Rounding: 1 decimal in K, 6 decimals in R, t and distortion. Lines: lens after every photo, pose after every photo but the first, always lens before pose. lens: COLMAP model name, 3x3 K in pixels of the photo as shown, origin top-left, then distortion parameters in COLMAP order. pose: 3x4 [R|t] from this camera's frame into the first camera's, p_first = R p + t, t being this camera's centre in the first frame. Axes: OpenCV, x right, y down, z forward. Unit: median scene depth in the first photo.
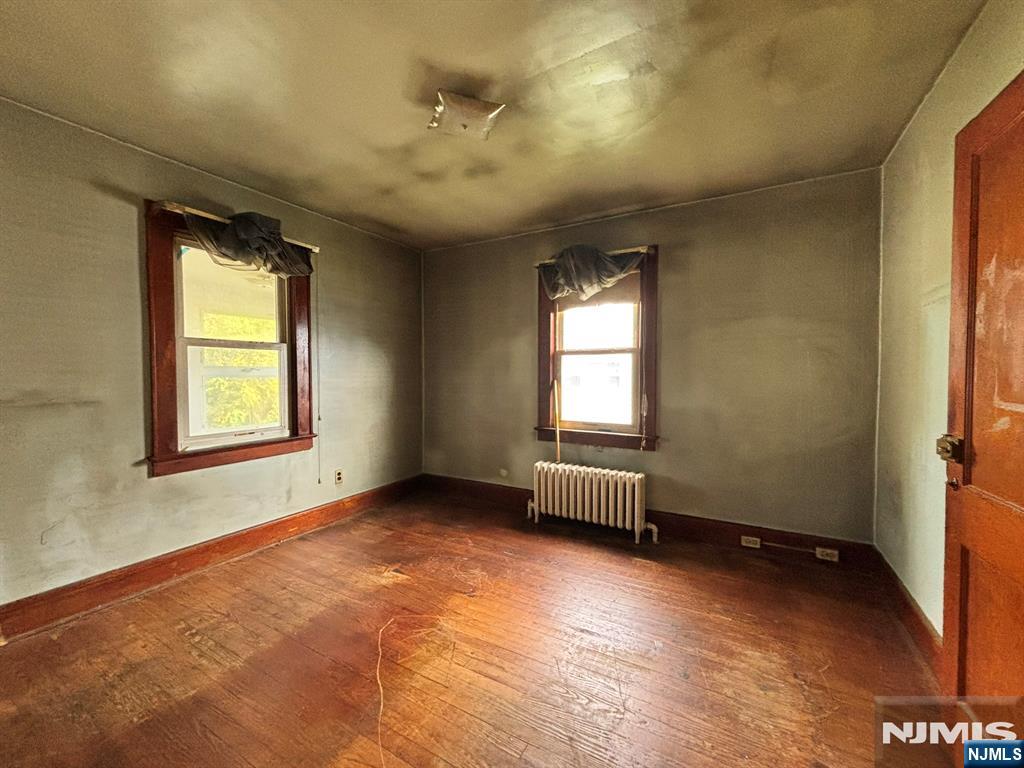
lens RADIAL K [[411.4, 0, 512.0], [0, 411.4, 384.0], [0, 0, 1]] dist [0.000487, 0.000053]
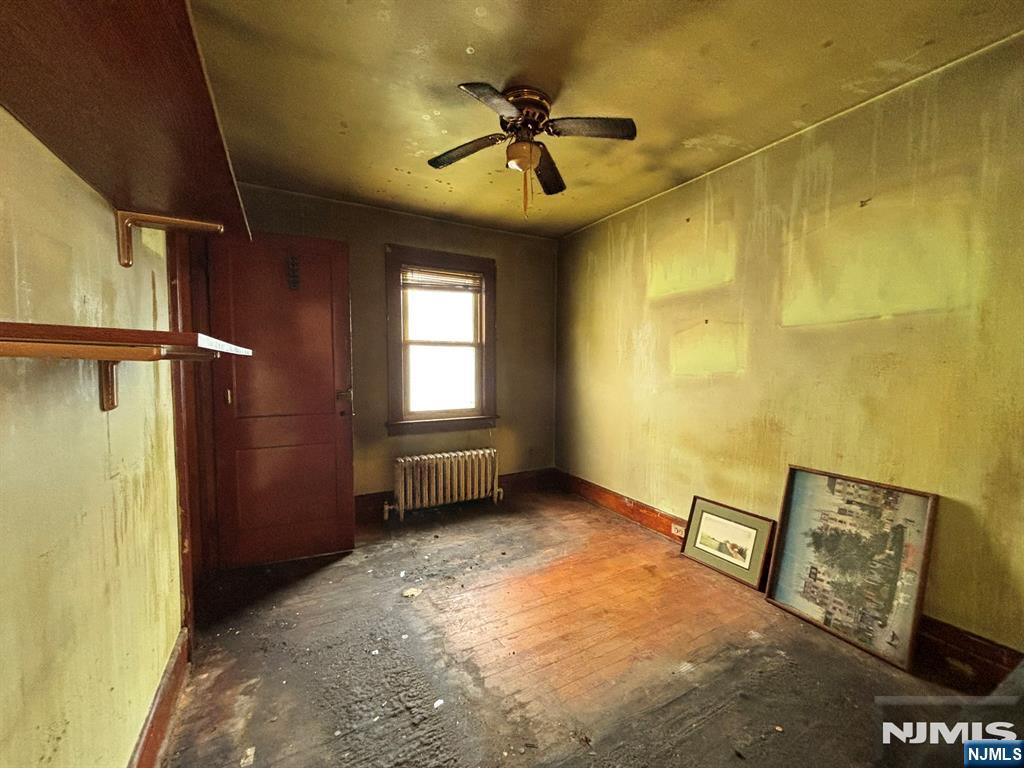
lens RADIAL K [[411.4, 0, 512.0], [0, 411.4, 384.0], [0, 0, 1]] dist [0.000487, 0.000053]
pose [[0.520712, -0.034507, 0.853035, -0.617743], [0.014780, 0.999397, 0.031405, -0.004423], [-0.853605, -0.003745, 0.520908, 0.304650]]
